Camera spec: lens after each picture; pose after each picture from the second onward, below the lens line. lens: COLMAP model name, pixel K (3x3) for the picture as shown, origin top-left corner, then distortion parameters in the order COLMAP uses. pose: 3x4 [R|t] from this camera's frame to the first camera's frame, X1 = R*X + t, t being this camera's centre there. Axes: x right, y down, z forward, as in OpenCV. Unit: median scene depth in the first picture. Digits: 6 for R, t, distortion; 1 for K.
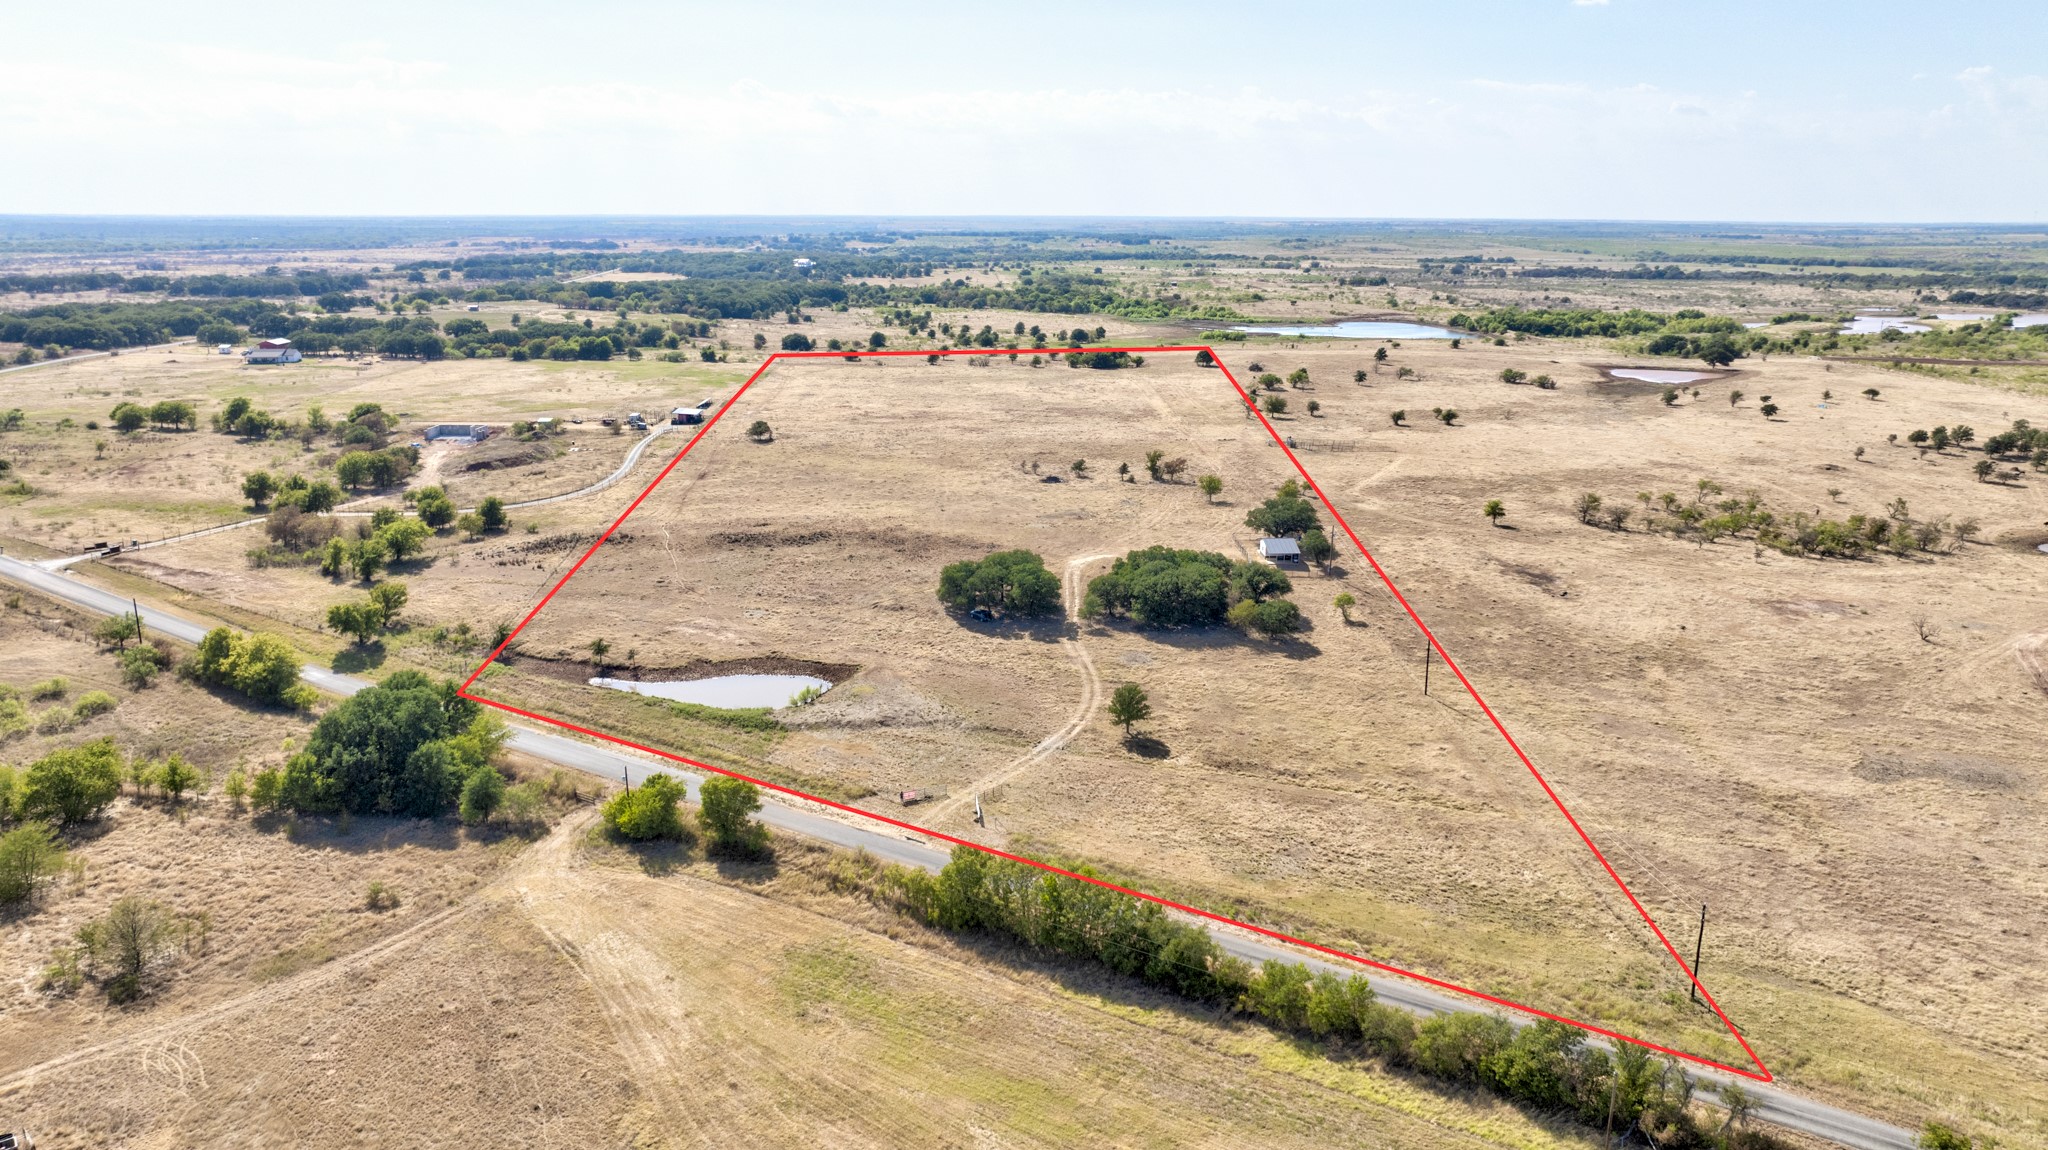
lens RADIAL K [[1435.6, 0, 1032.4], [0, 1435.6, 574.9], [0, 0, 1]] dist [-0.018407, -0.000358]
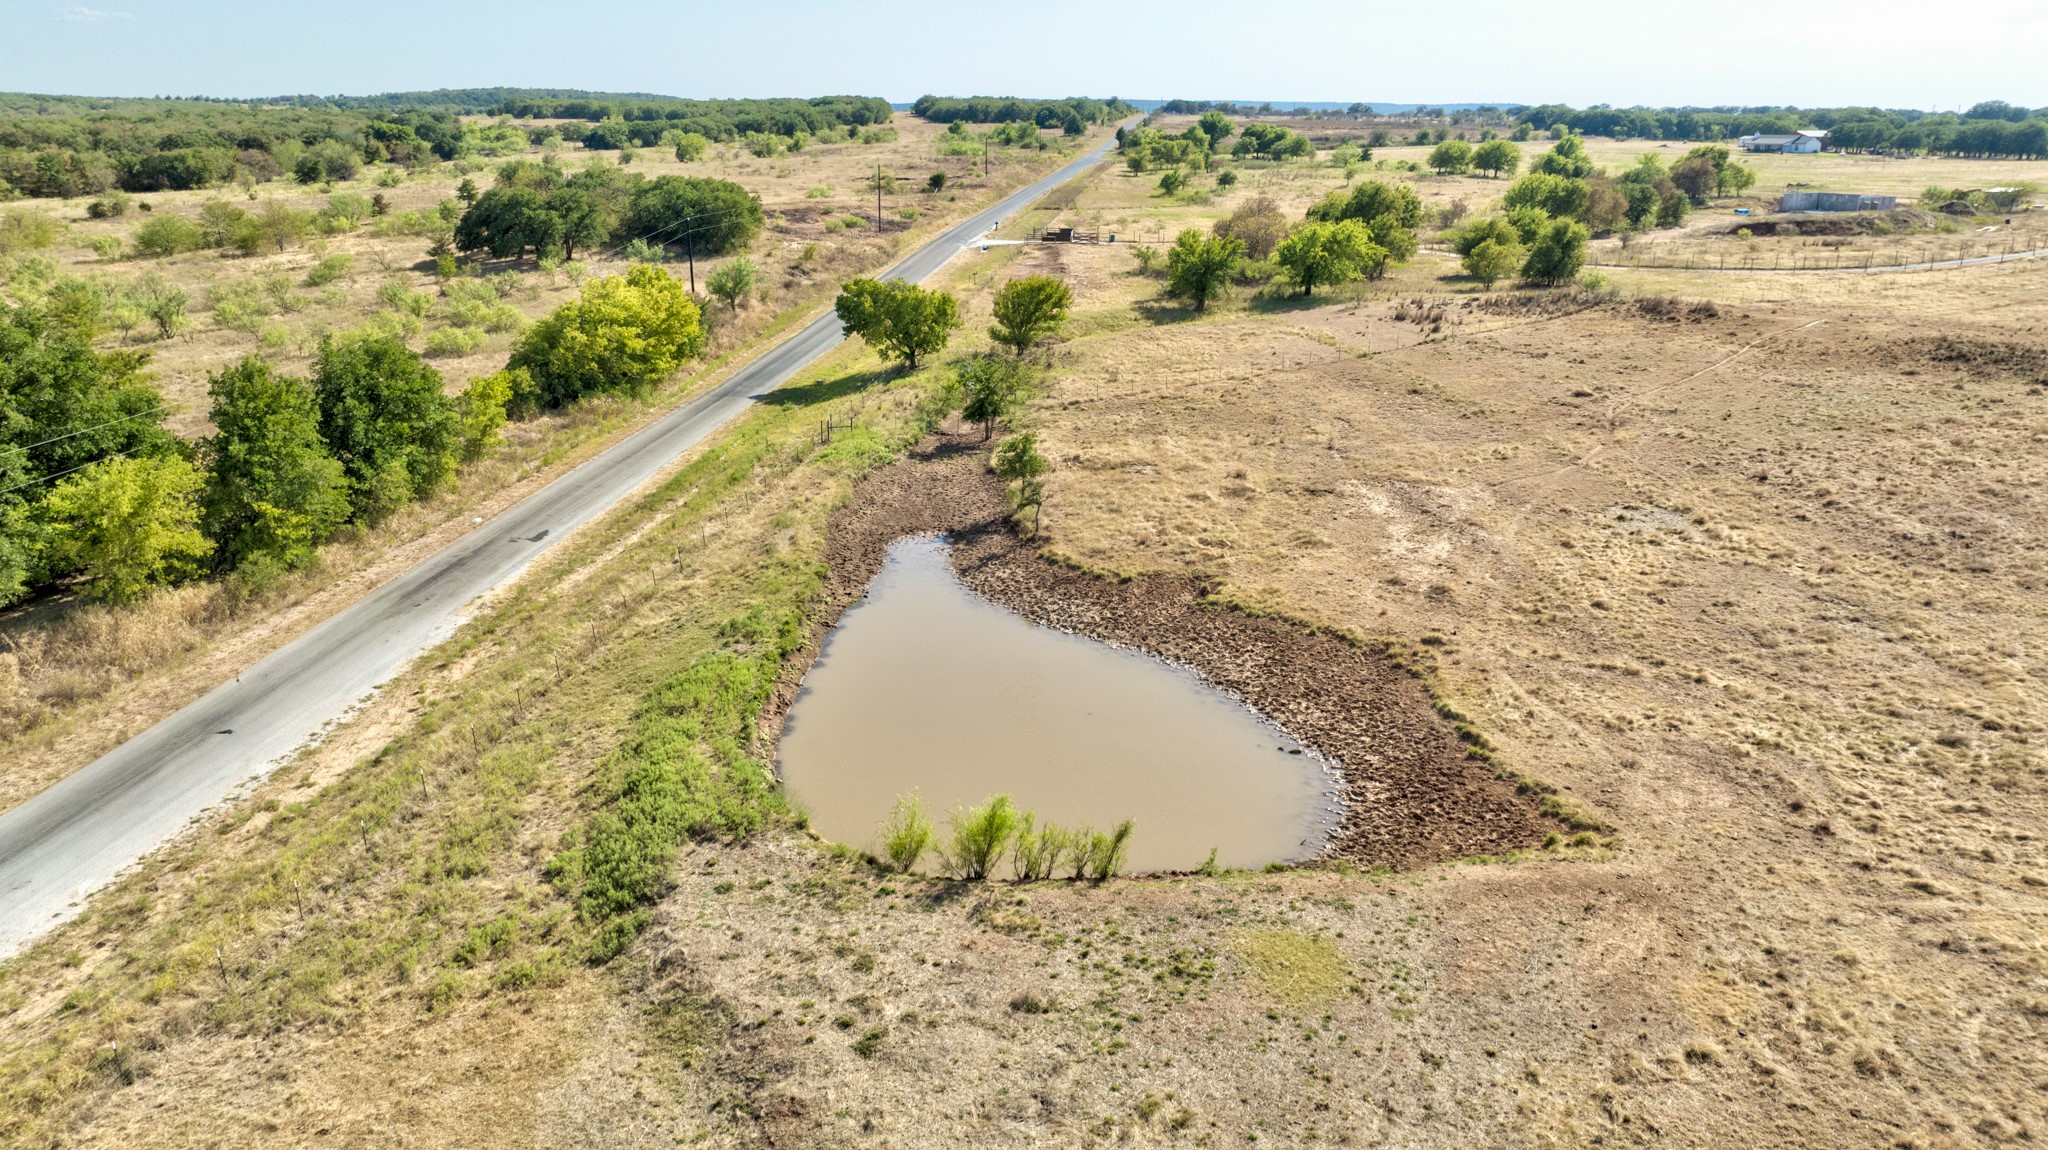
lens RADIAL K [[1435.6, 0, 1032.4], [0, 1435.6, 574.9], [0, 0, 1]] dist [-0.018407, -0.000358]
pose [[0.442998, 0.269198, -0.855152, -0.000019], [-0.209779, 0.958499, 0.193059, 0.006820], [0.871634, 0.093868, 0.481085, 0.597609]]
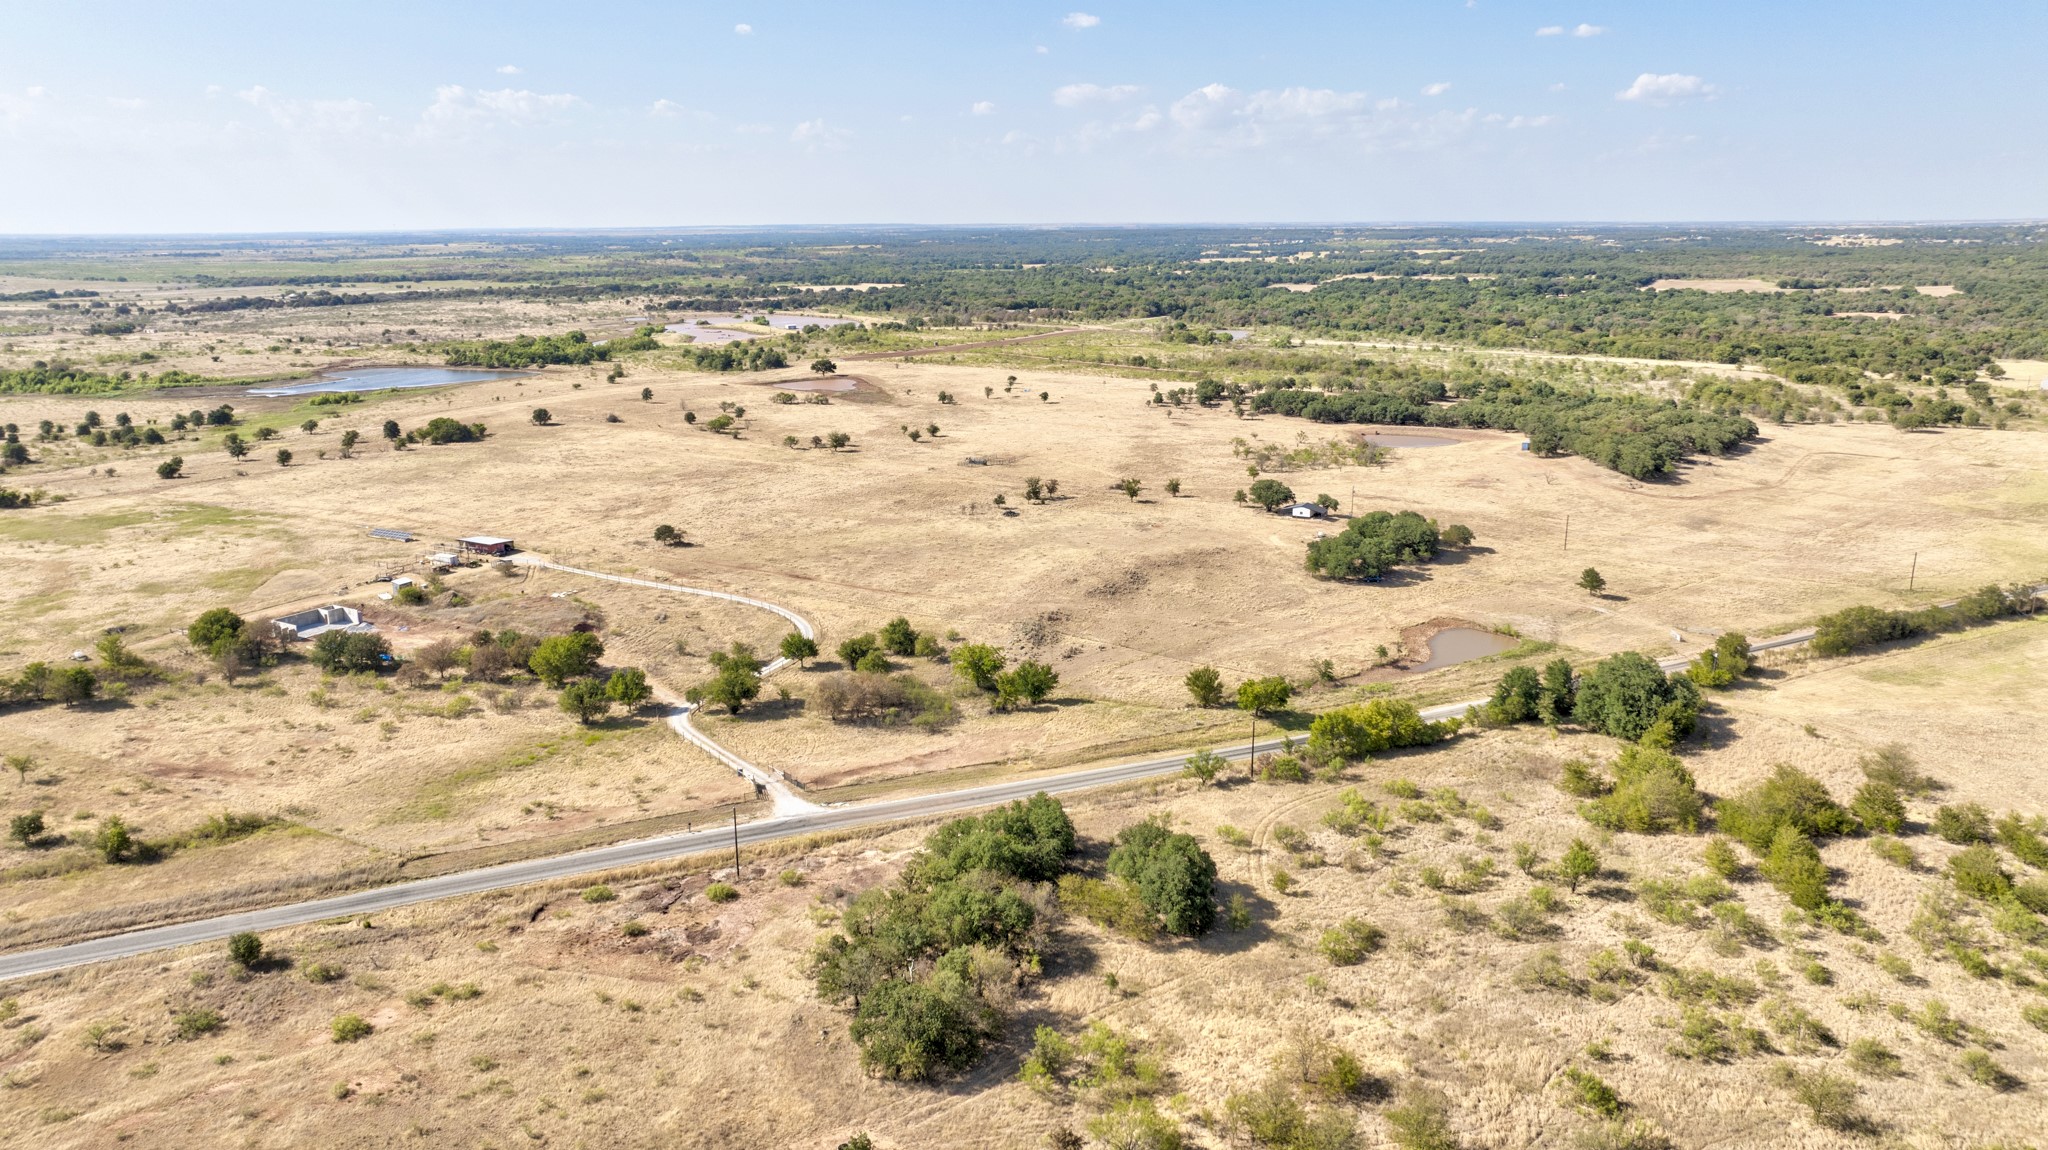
lens RADIAL K [[1435.6, 0, 1032.4], [0, 1435.6, 574.9], [0, 0, 1]] dist [-0.018407, -0.000358]
pose [[0.504476, -0.214607, 0.836330, -1.085023], [0.219755, 0.968634, 0.116001, -0.167155], [-0.834992, 0.125268, 0.535813, 0.398625]]
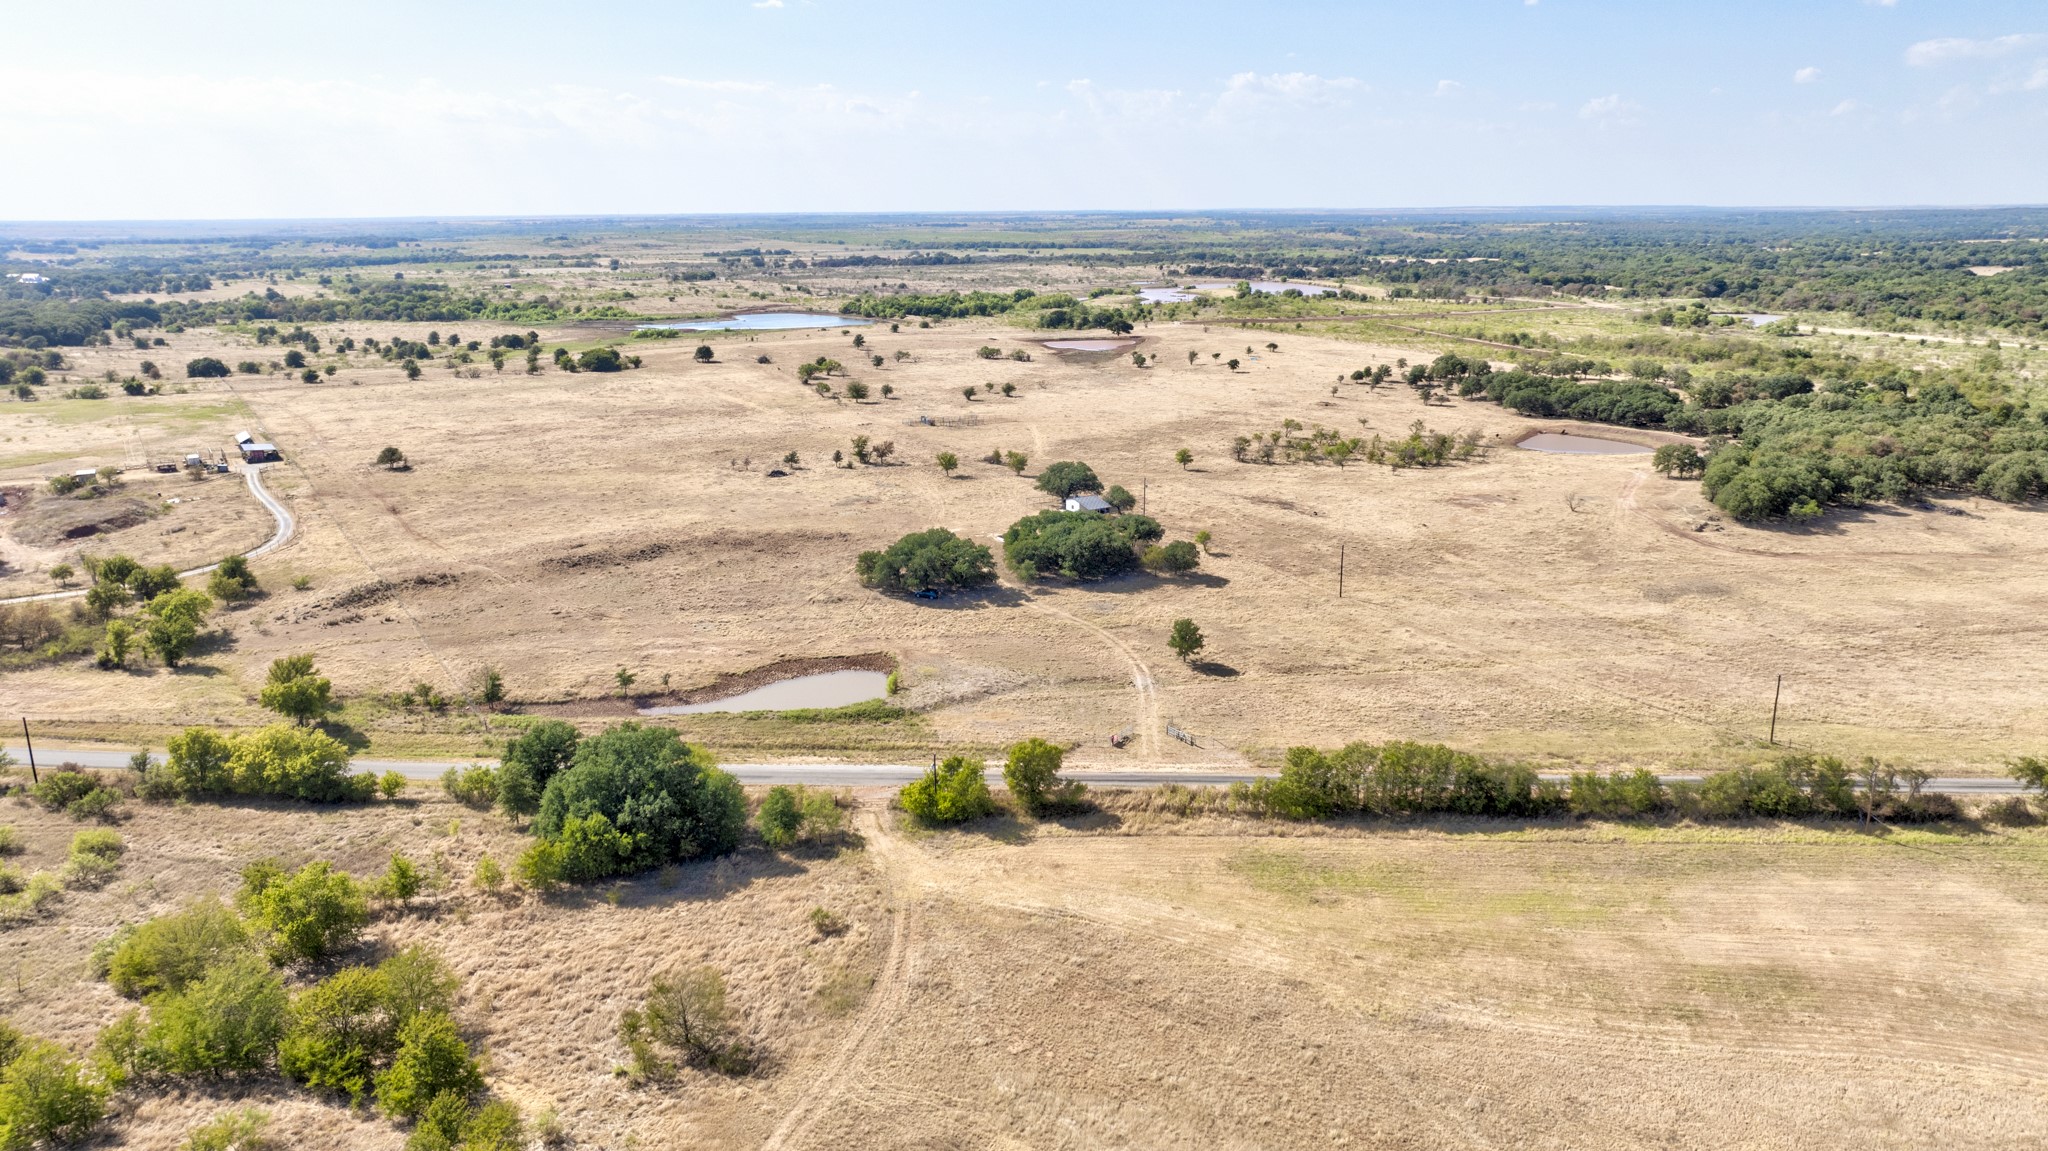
lens RADIAL K [[1435.6, 0, 1032.4], [0, 1435.6, 575.4], [0, 0, 1]] dist [-0.018407, -0.000358]
pose [[0.864348, -0.135507, 0.484293, -0.365315], [0.134073, 0.990251, 0.037787, -0.010910], [-0.484692, 0.032270, 0.874089, 0.039500]]
